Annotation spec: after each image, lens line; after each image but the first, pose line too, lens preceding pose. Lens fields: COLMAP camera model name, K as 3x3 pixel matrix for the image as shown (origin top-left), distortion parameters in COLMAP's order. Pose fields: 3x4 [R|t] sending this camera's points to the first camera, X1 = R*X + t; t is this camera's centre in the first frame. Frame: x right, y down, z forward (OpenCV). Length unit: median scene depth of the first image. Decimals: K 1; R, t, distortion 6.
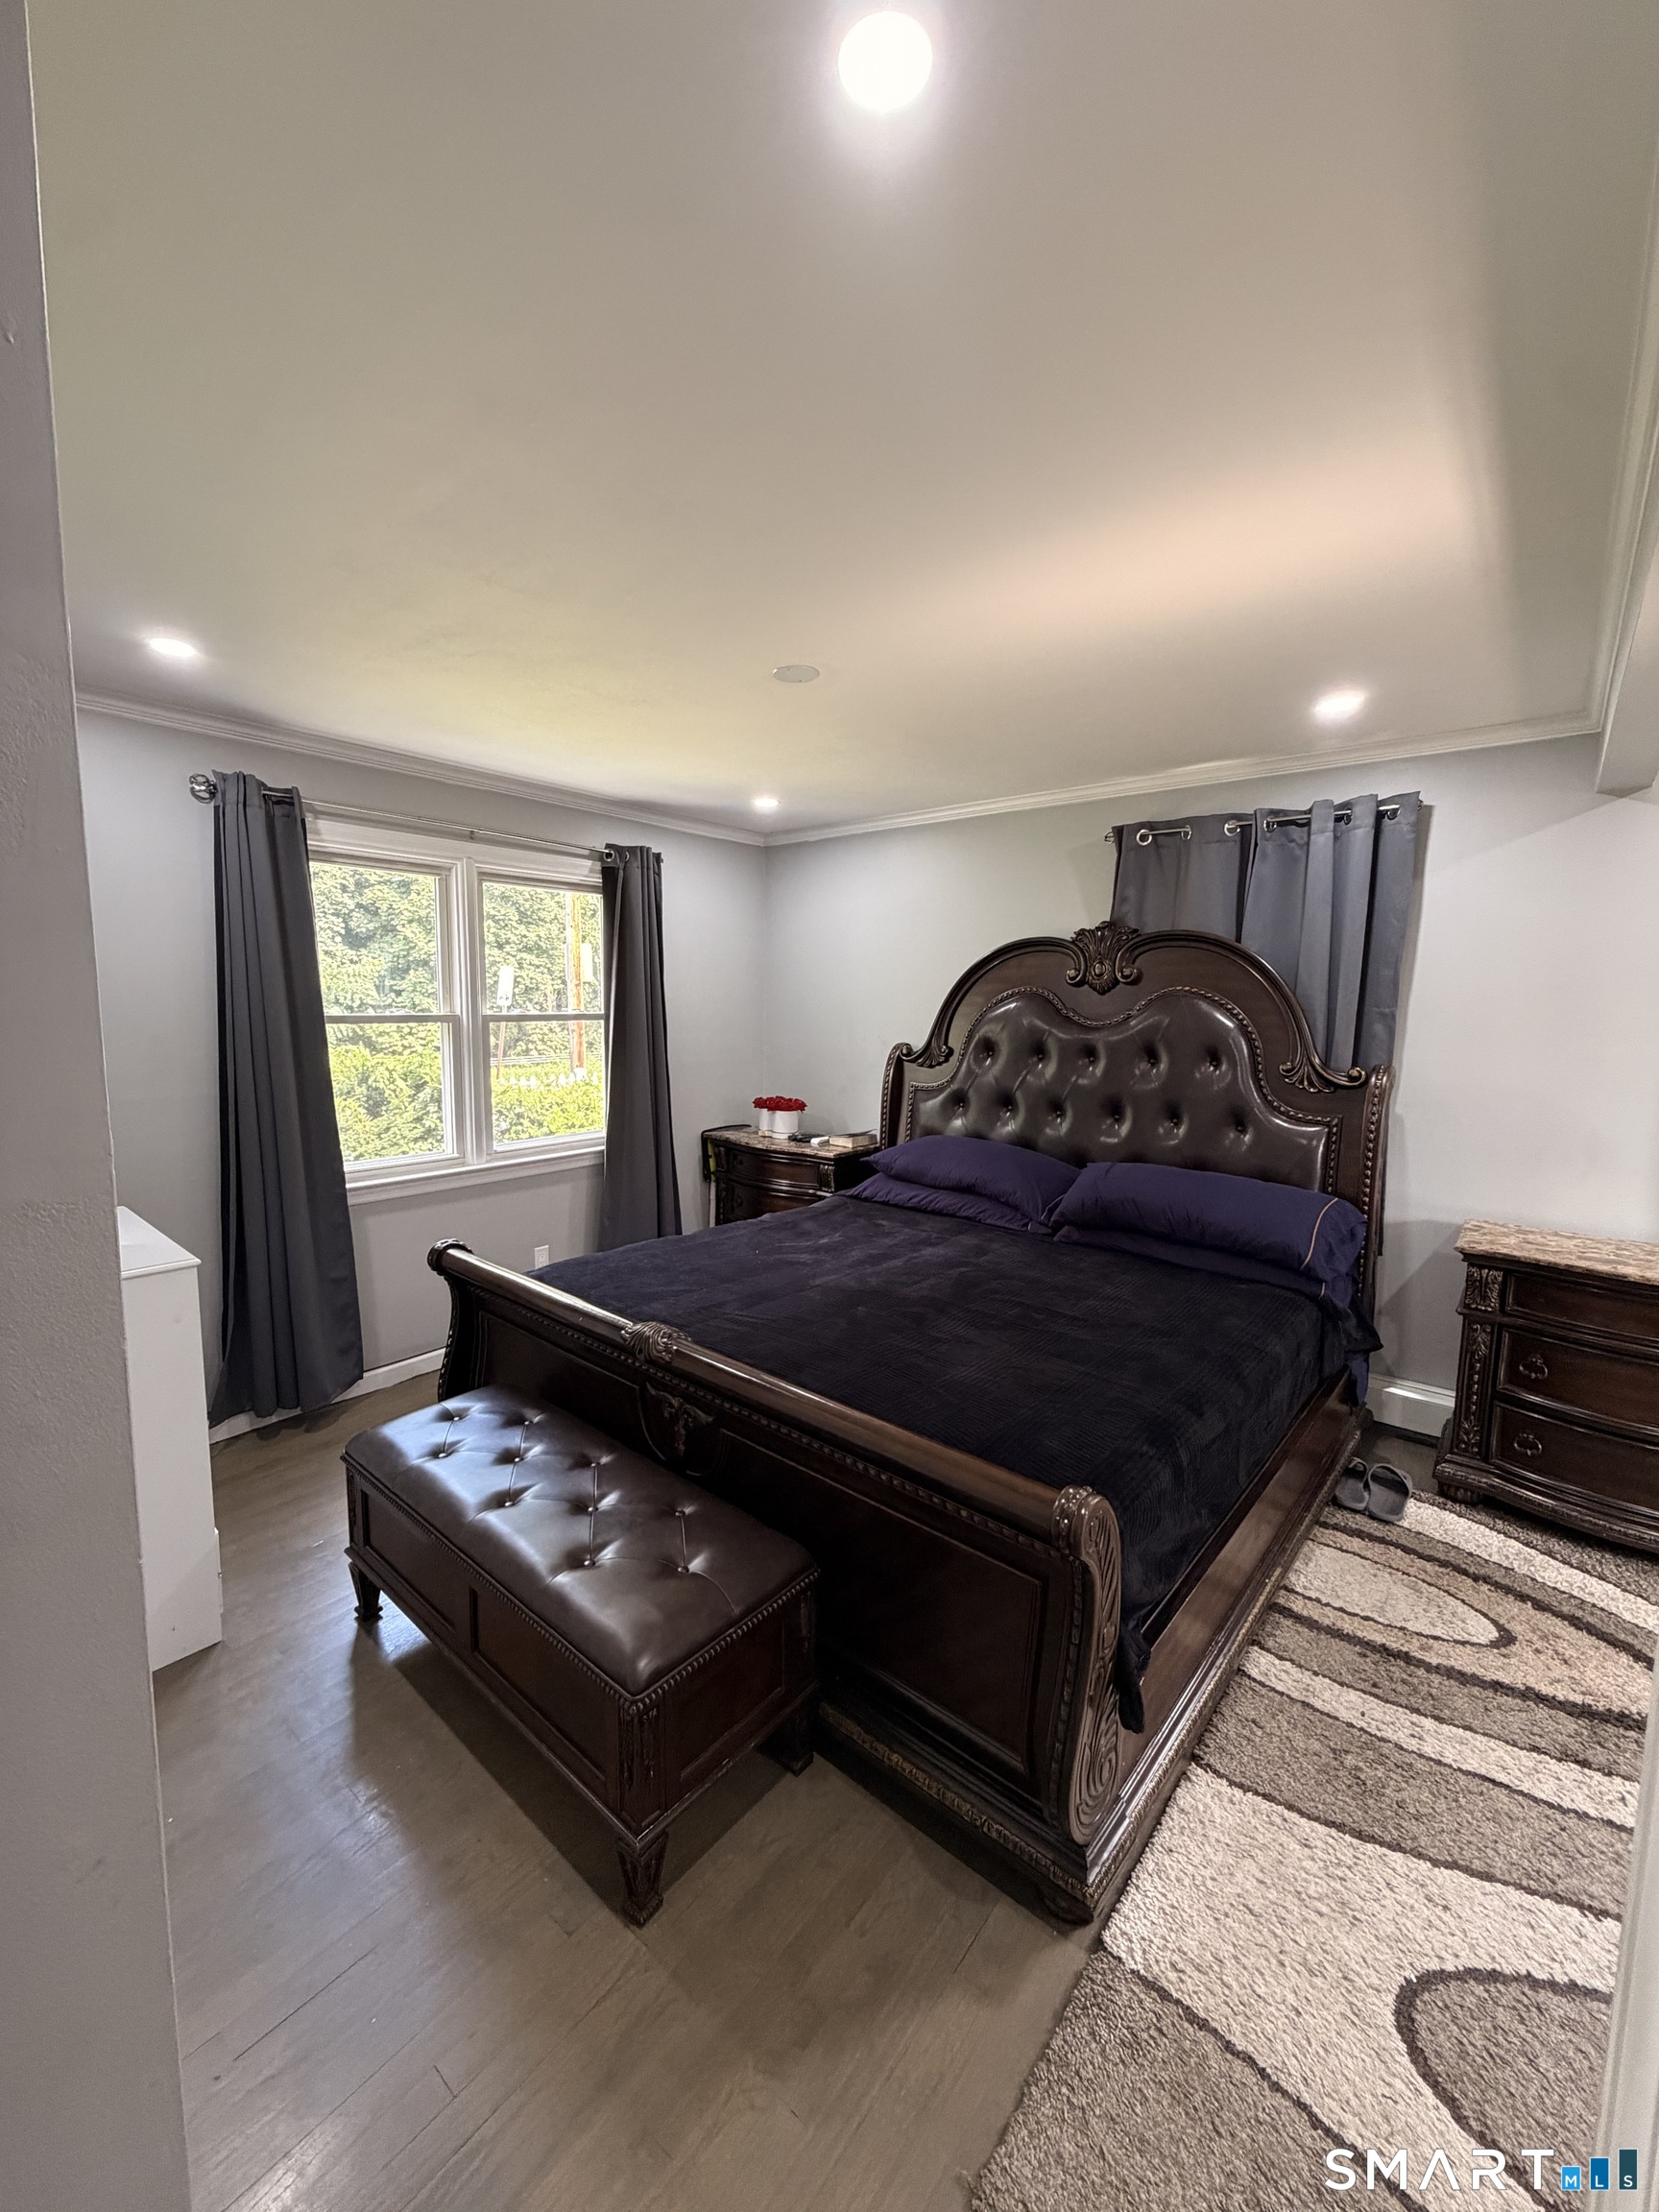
lens RADIAL K [[879.1, 0, 838.6], [0, 879.1, 1095.7], [0, 0, 1]] dist [-0.001654, 0.000063]
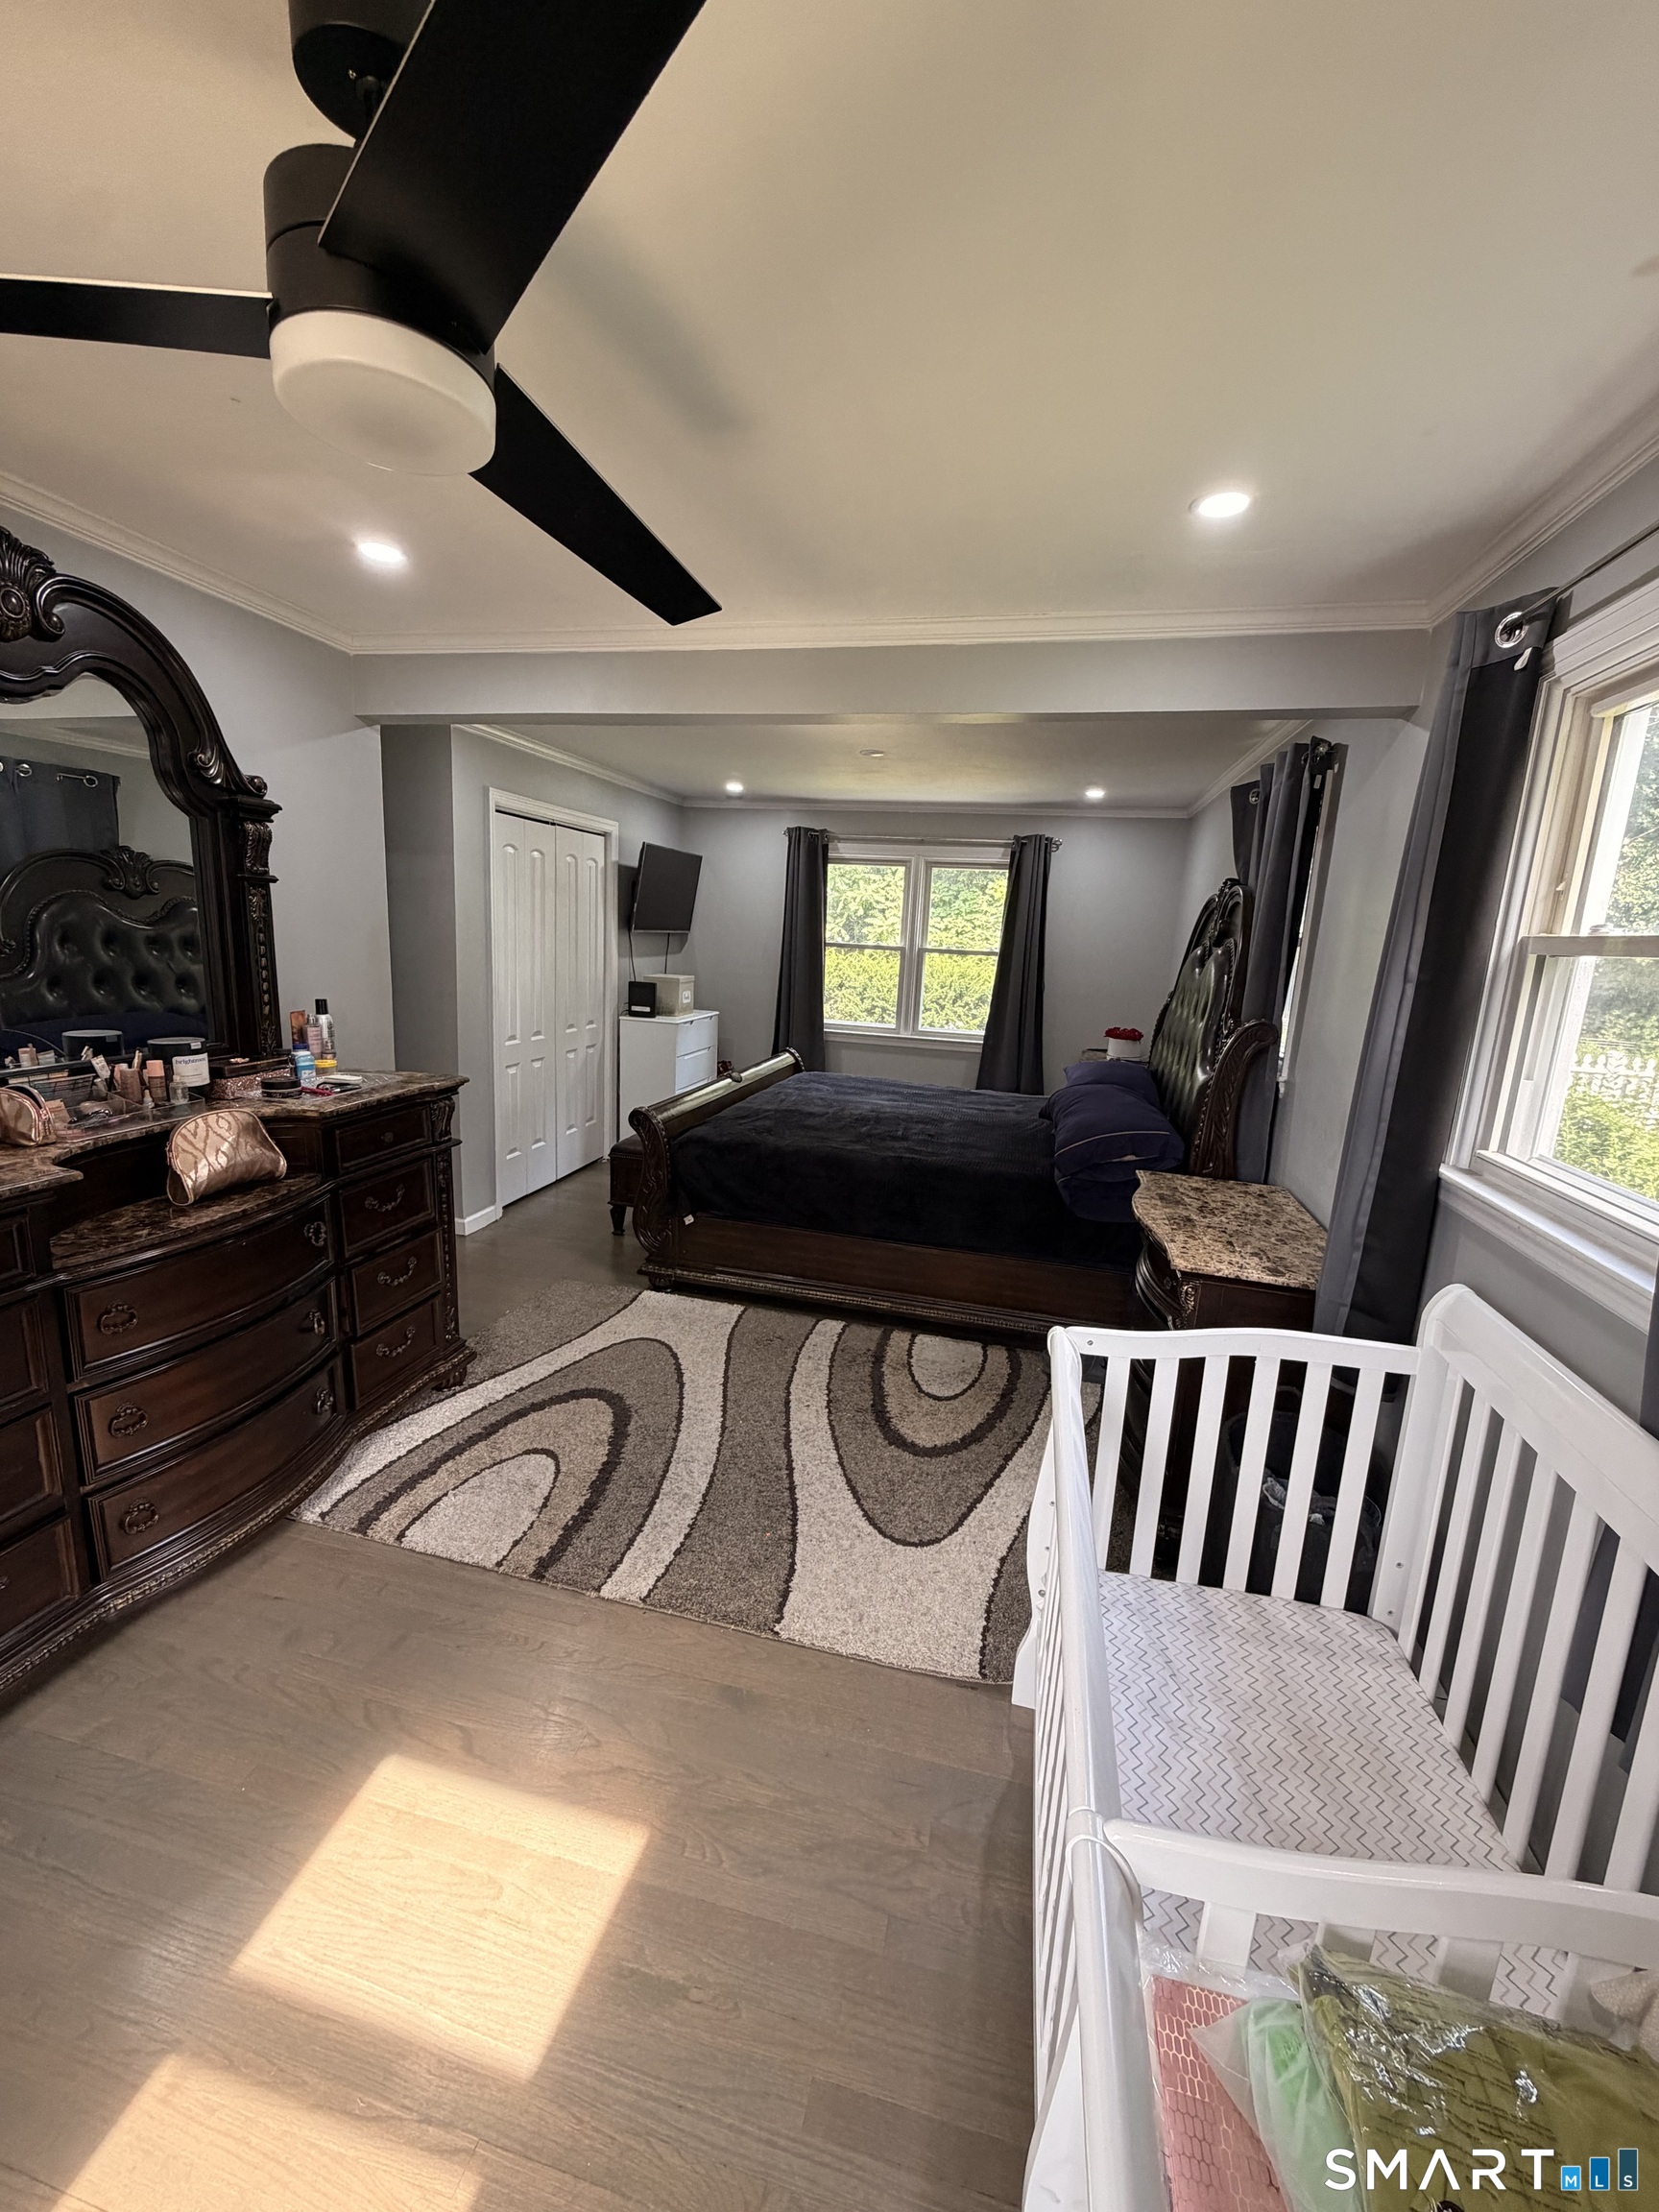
lens RADIAL K [[879.1, 0, 826.9], [0, 879.1, 1101.1], [0, 0, 1]] dist [-0.001654, 0.000063]
pose [[0.431812, 0.184427, -0.882907, 1.149019], [-0.148652, 0.980038, 0.132013, -0.000269], [0.889630, 0.074241, 0.450607, 0.113513]]
